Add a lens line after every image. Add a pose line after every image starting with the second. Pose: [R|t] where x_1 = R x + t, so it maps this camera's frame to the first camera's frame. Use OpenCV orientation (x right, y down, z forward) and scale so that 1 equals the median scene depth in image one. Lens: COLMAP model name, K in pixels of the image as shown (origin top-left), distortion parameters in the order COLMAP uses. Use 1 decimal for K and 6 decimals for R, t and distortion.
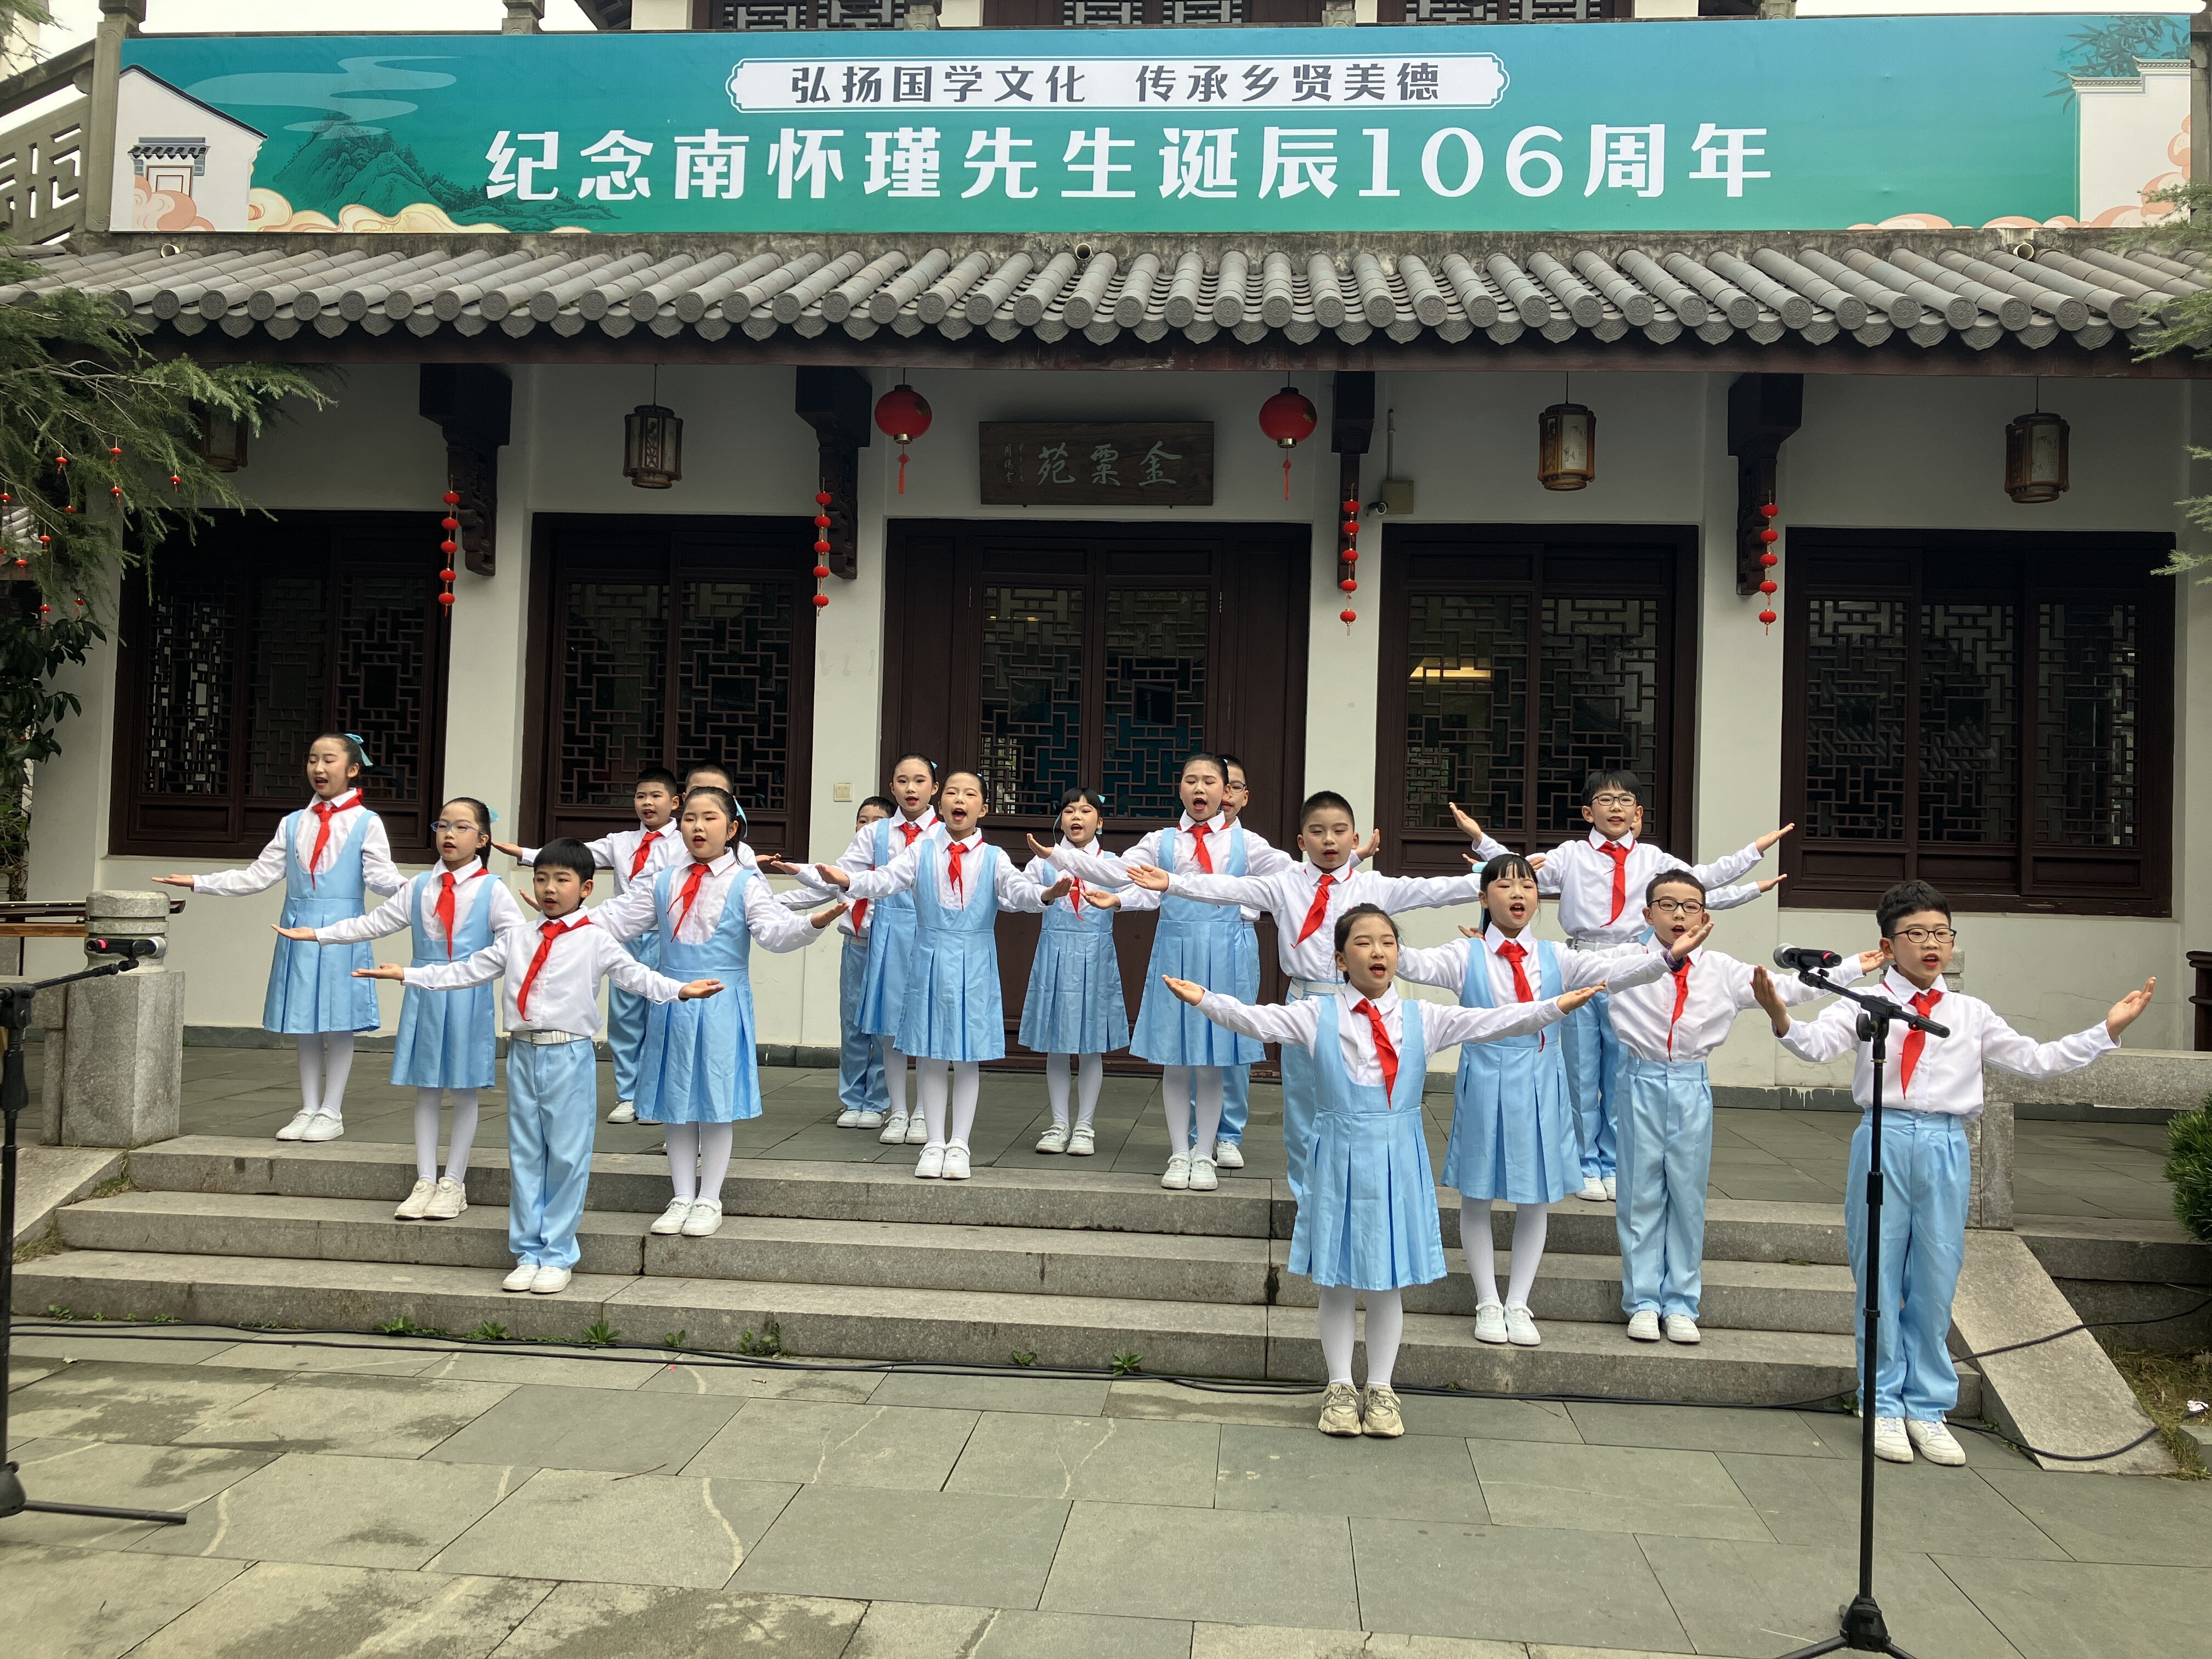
lens RADIAL K [[1809.9, 0, 1106.0], [0, 1809.9, 829.5], [0, 0, 1]] dist [-0.010115, -0.015116]
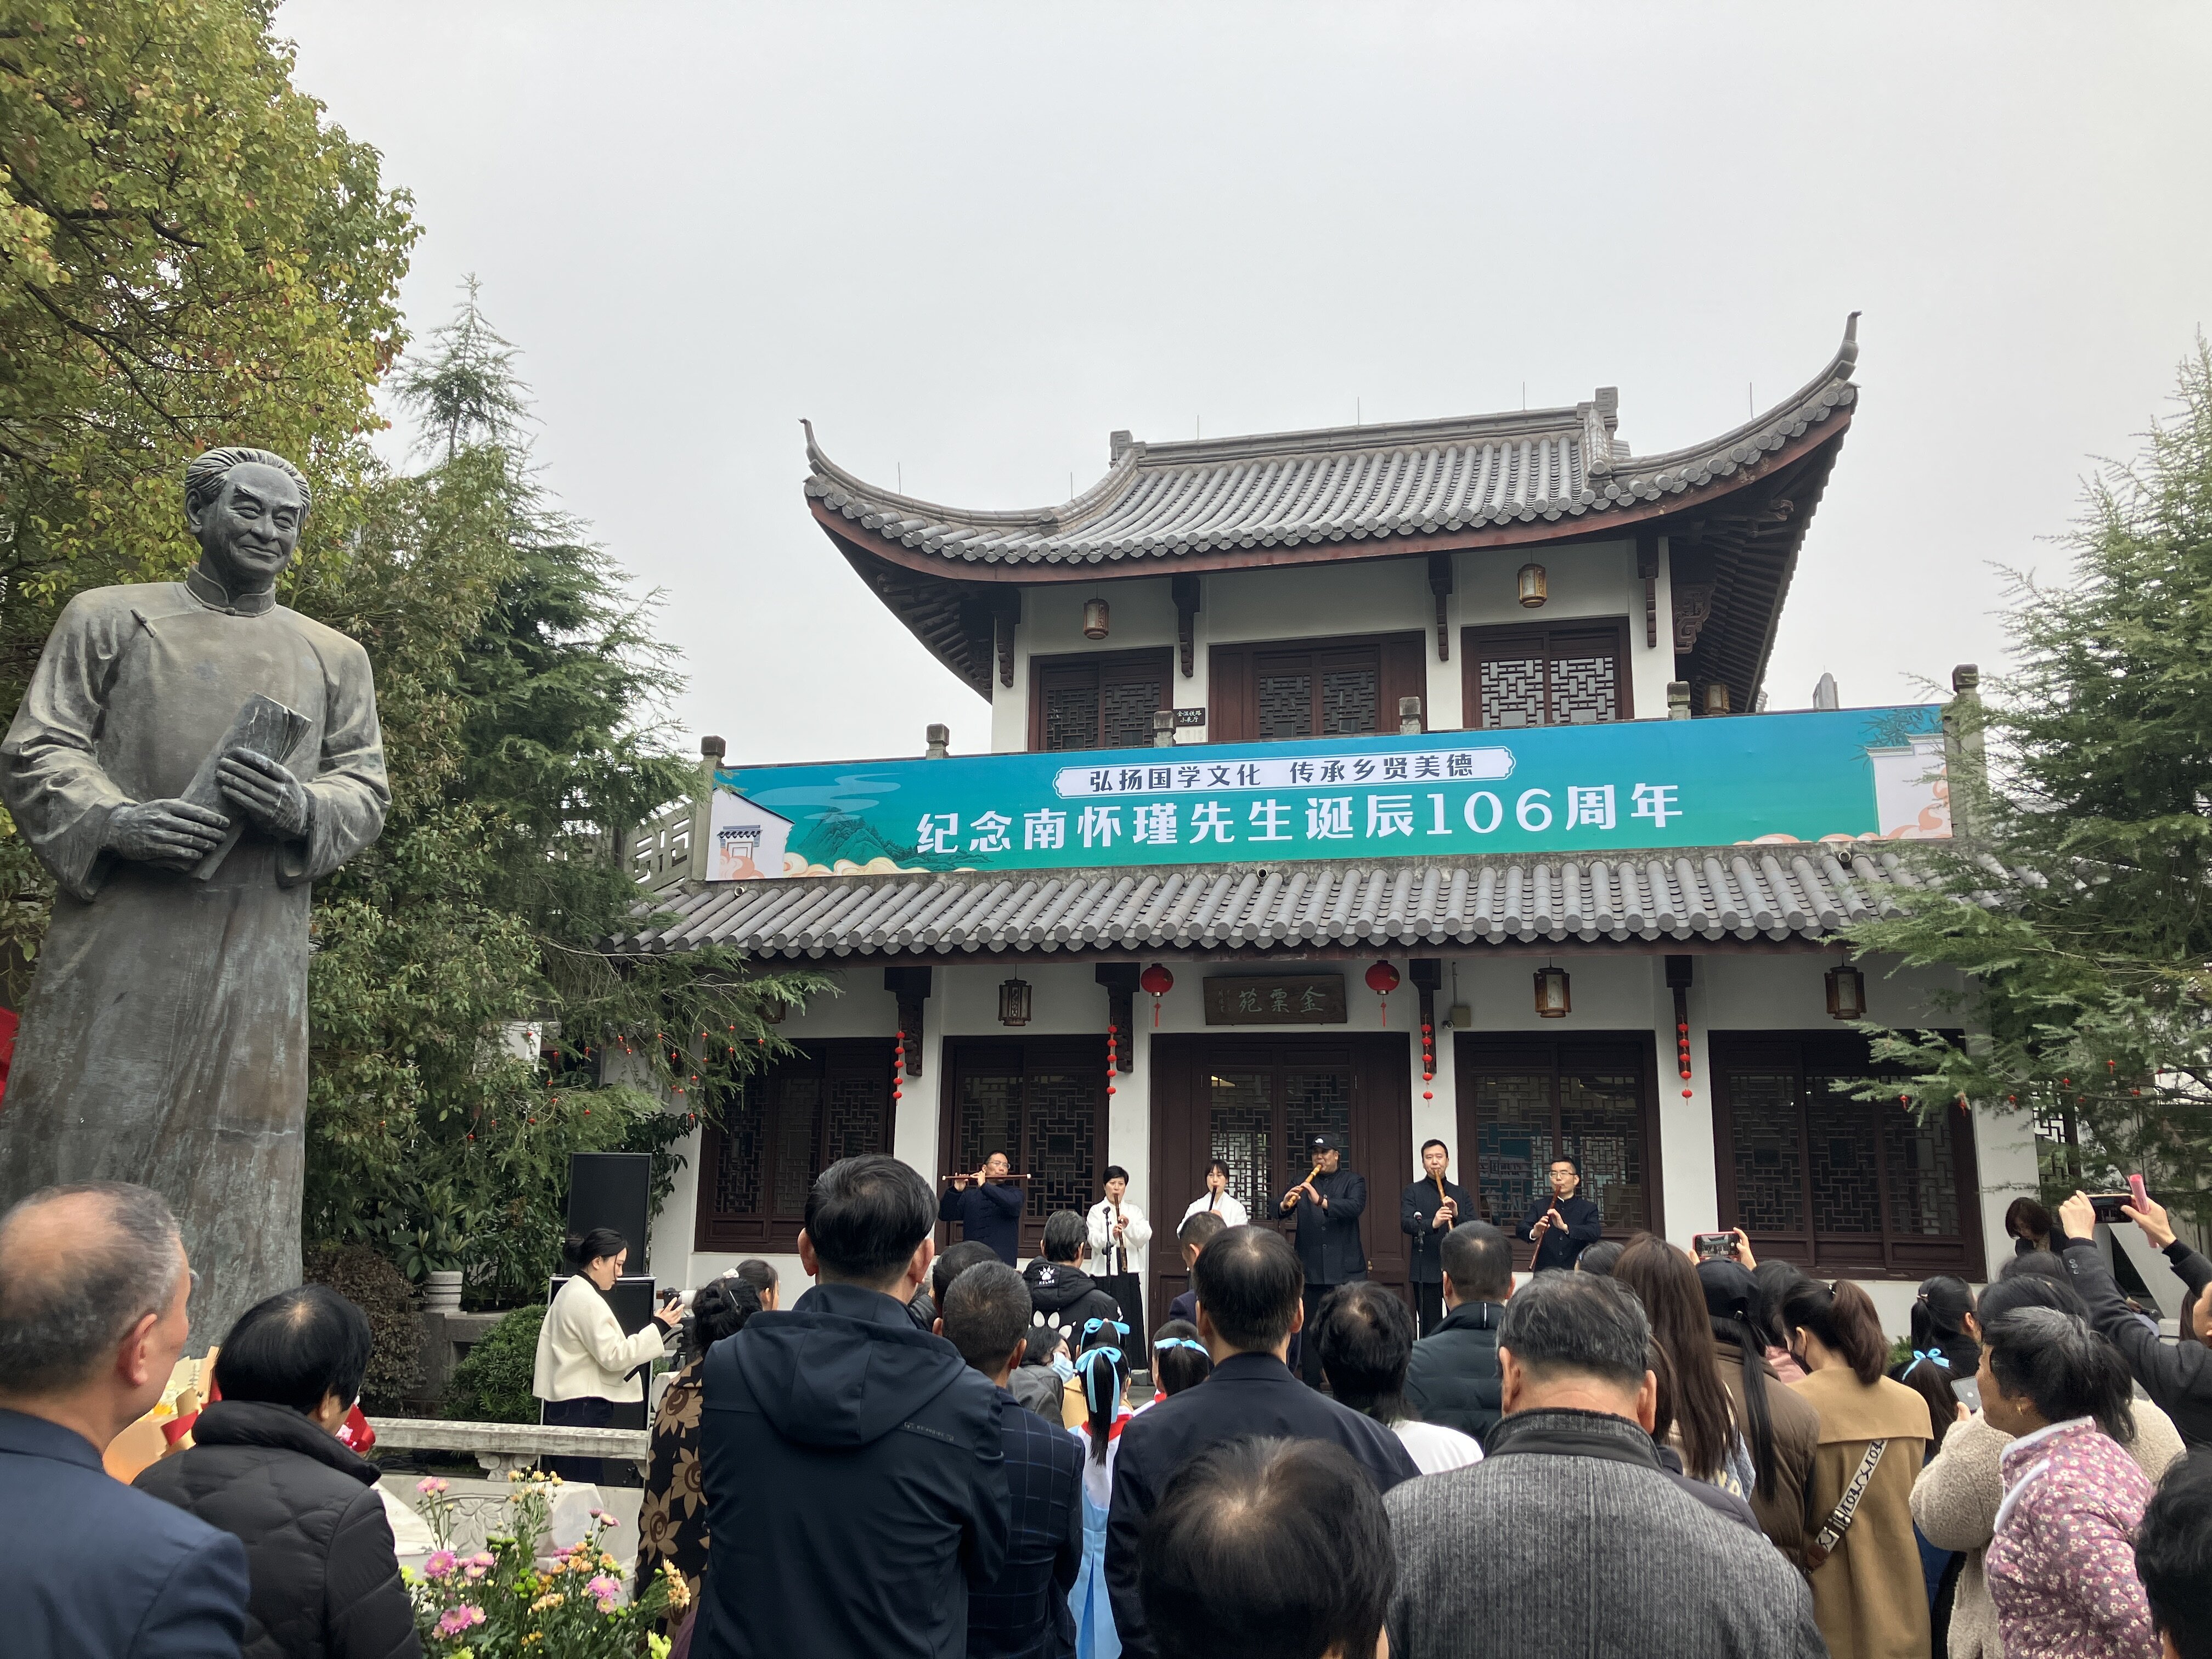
lens RADIAL K [[1807.7, 0, 1100.3], [0, 1807.7, 787.3], [0, 0, 1]] dist [0.177901, -0.693499]
pose [[0.985076, -0.049708, -0.164789, 0.120594], [0.014700, 0.978189, -0.207195, -0.050315], [0.171494, 0.201680, 0.964321, -0.668234]]
